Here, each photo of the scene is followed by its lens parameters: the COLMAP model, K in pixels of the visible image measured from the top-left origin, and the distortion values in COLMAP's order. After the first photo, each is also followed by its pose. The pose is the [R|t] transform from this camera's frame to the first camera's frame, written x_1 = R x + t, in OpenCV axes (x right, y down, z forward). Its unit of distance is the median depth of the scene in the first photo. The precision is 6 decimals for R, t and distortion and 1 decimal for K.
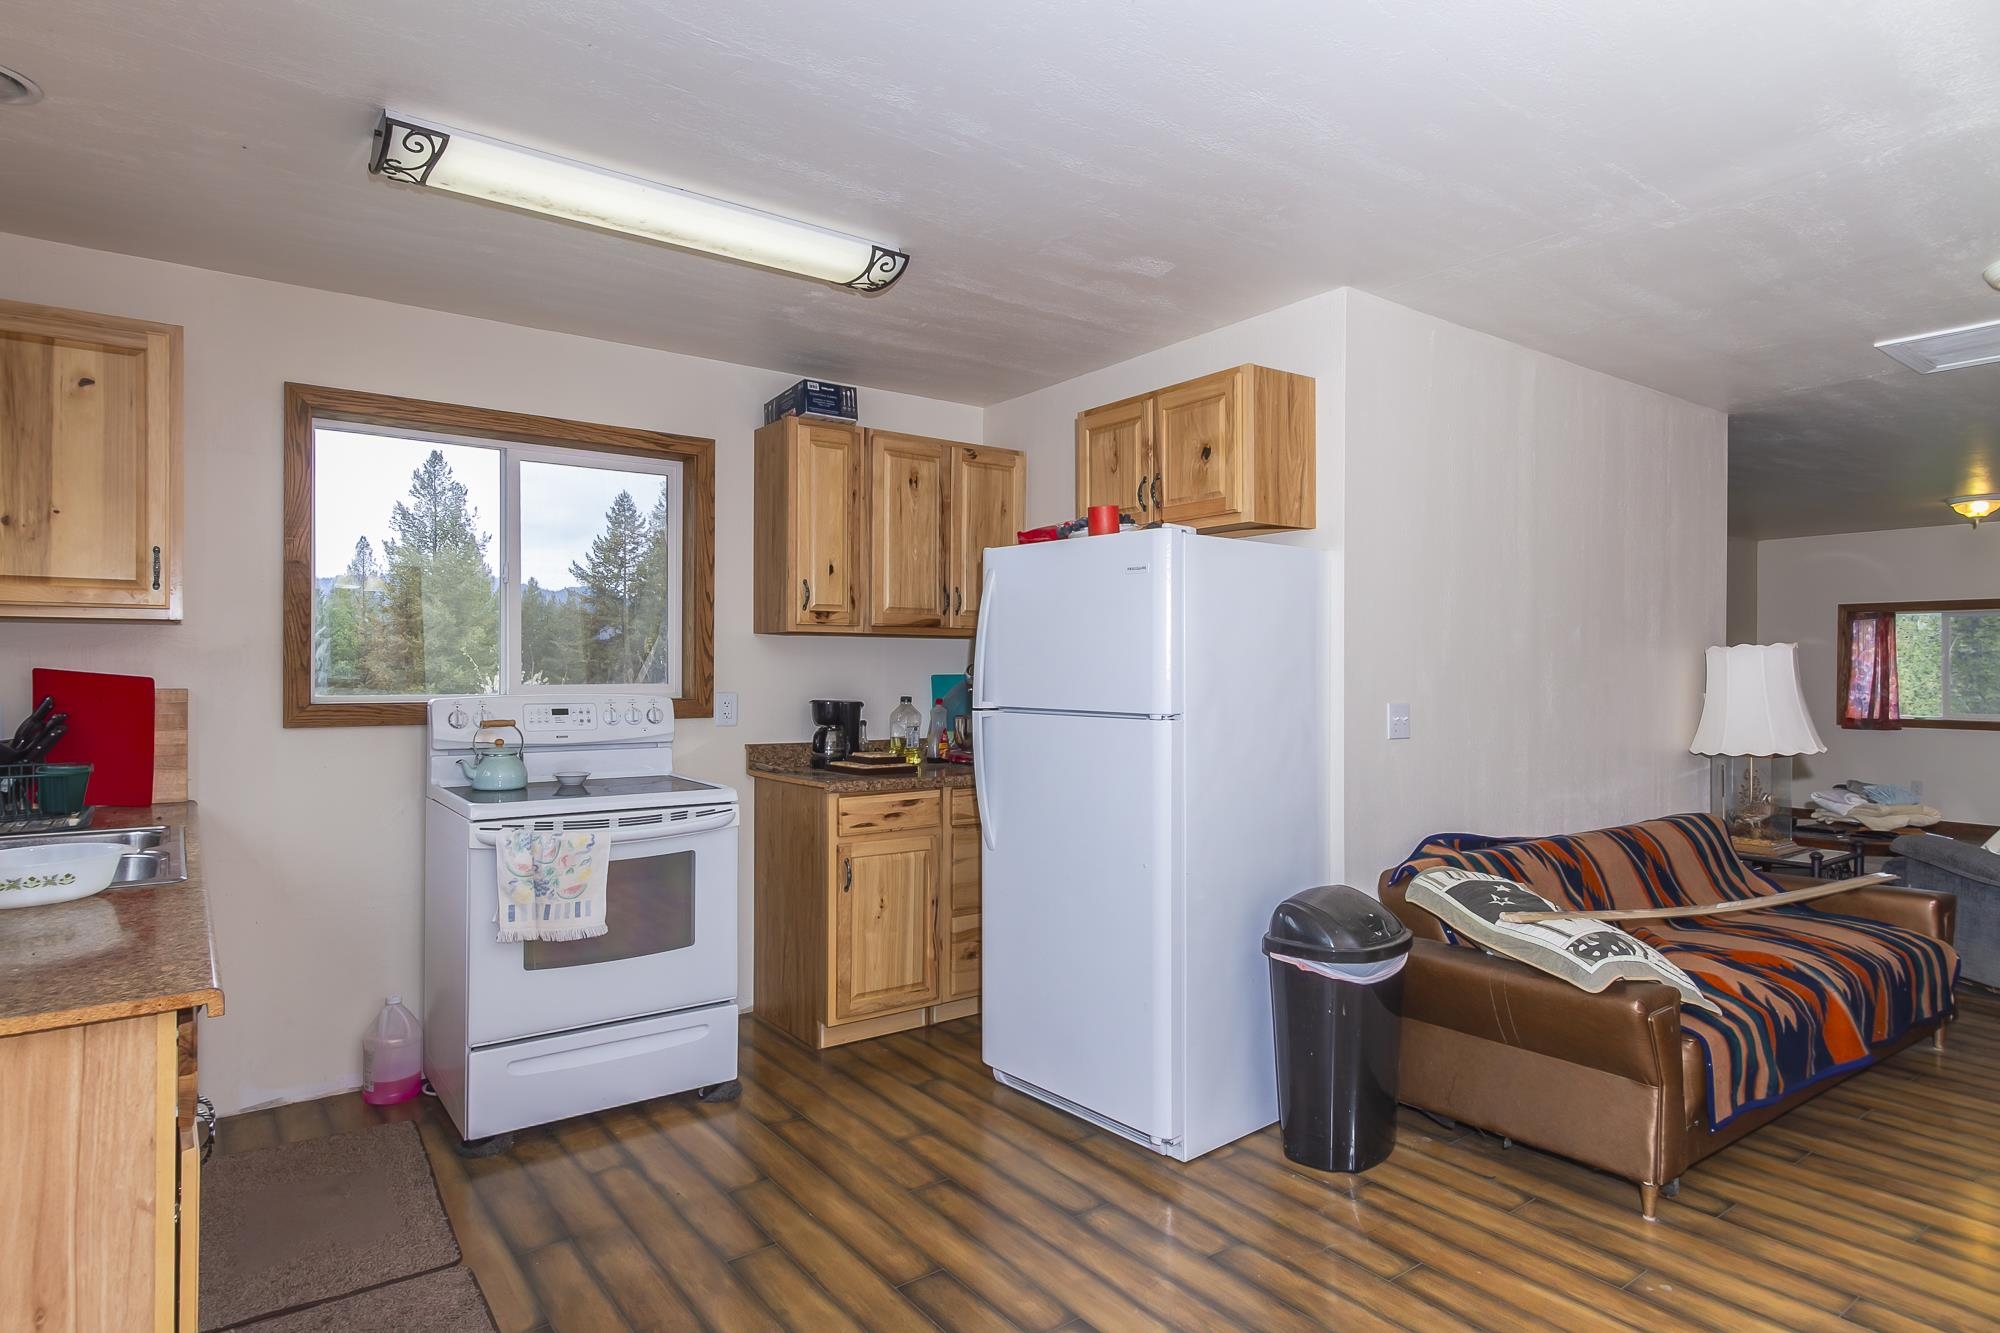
lens RADIAL K [[1081.3, 0, 1000.0], [0, 1081.3, 666.5], [0, 0, 1]] dist [0.001935, -0.001457]
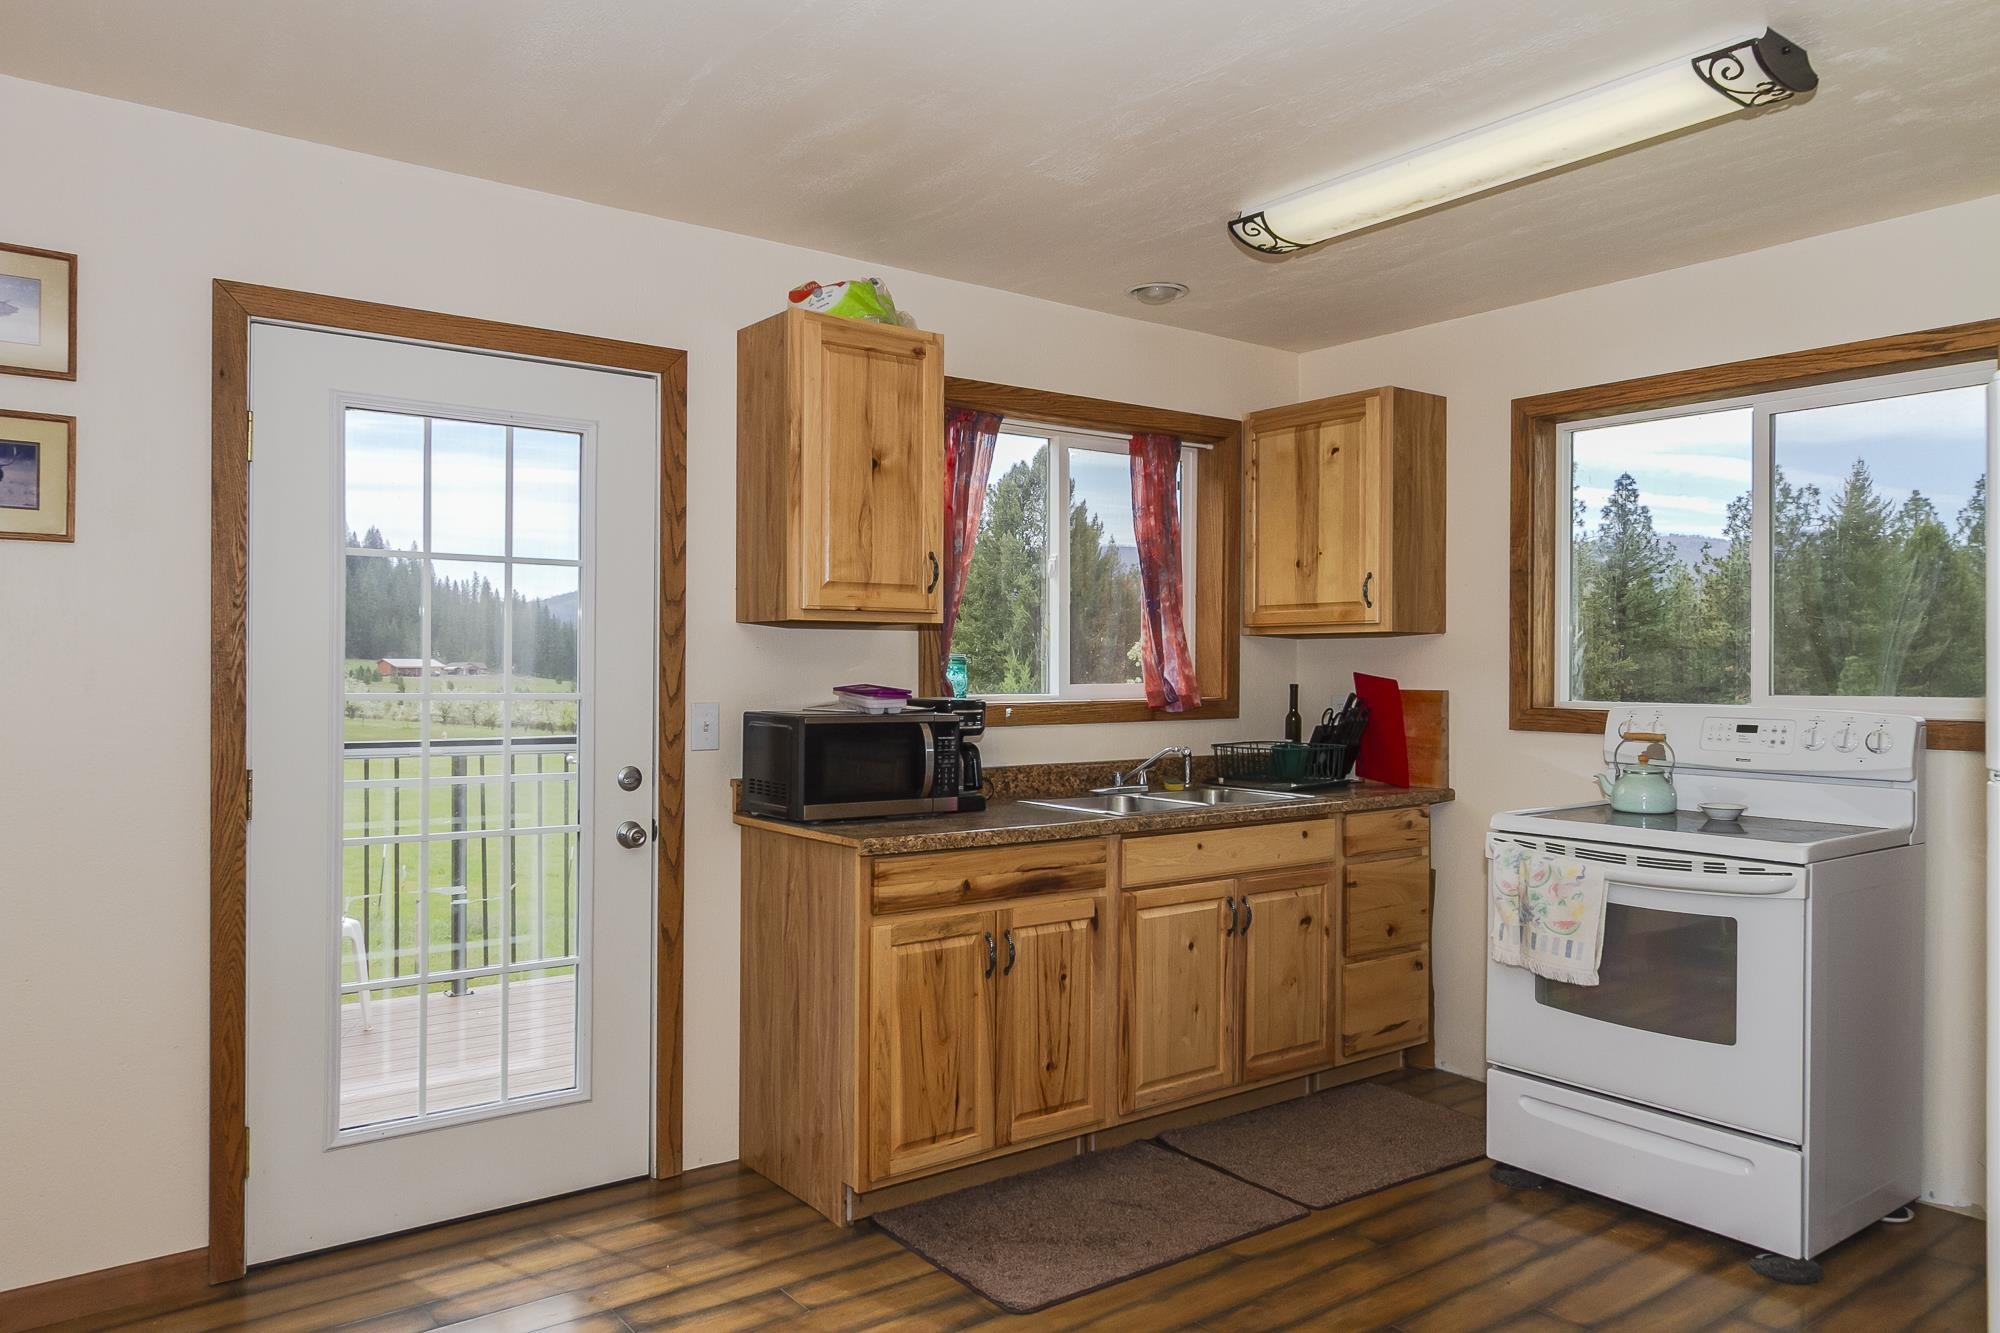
lens RADIAL K [[1387.1, 0, 1000.0], [0, 1387.1, 666.5], [0, 0, 1]] dist [0.002782, 0.002538]
pose [[0.013976, -0.002468, -0.999899, 0.665973], [-0.003898, 0.999989, -0.002523, 0.001099], [0.999895, 0.003933, 0.013966, 0.480255]]
